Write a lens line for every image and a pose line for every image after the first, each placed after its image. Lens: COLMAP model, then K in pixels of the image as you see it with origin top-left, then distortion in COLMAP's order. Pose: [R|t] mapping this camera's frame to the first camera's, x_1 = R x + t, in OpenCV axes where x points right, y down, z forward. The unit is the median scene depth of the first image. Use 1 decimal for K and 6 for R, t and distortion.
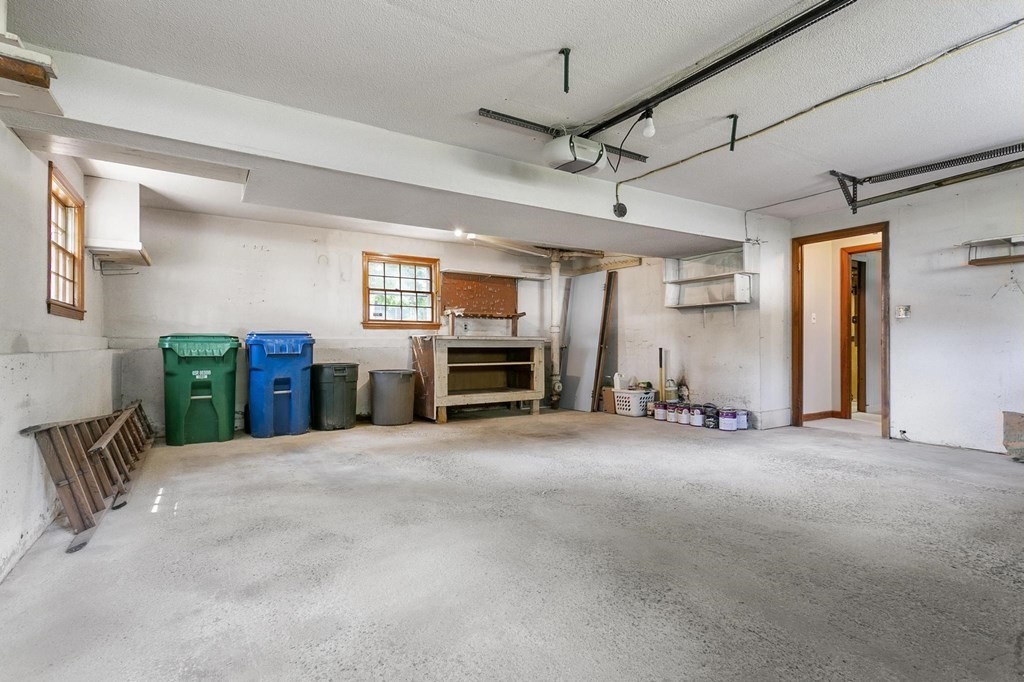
lens RADIAL K [[491.3, 0, 512.4], [0, 491.3, 337.3], [0, 0, 1]] dist [0.010033, -0.001598]
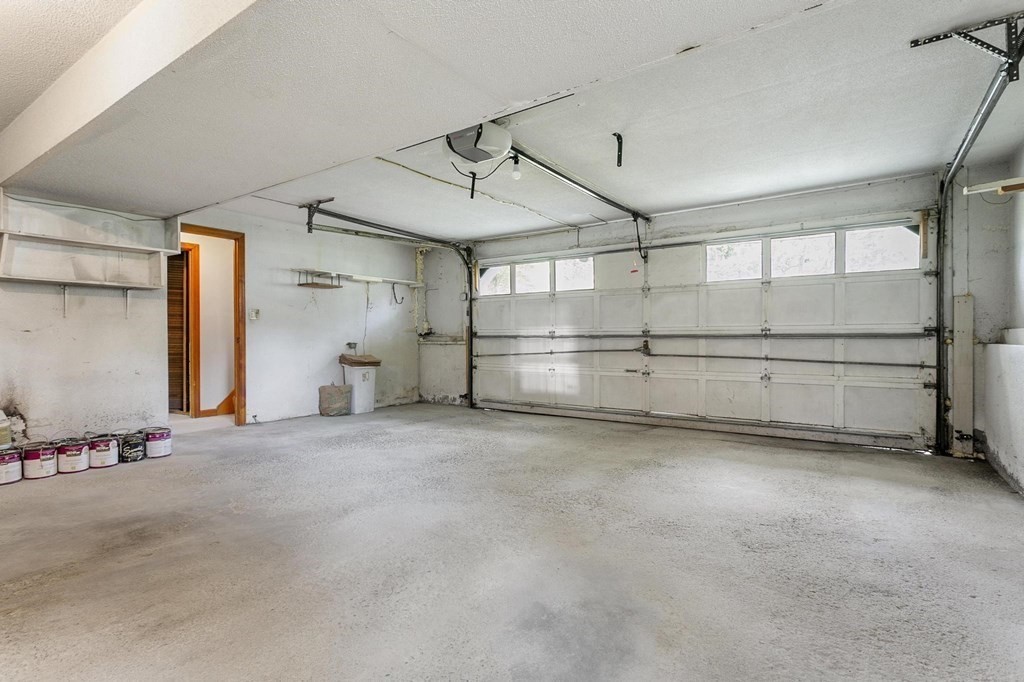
lens RADIAL K [[491.3, 0, 513.6], [0, 491.3, 346.4], [0, 0, 1]] dist [0.010033, -0.001598]
pose [[-0.363695, -0.008760, 0.931477, -0.492883], [-0.007166, 0.999953, 0.006606, 0.011233], [-0.931491, -0.004272, -0.363740, 0.803537]]
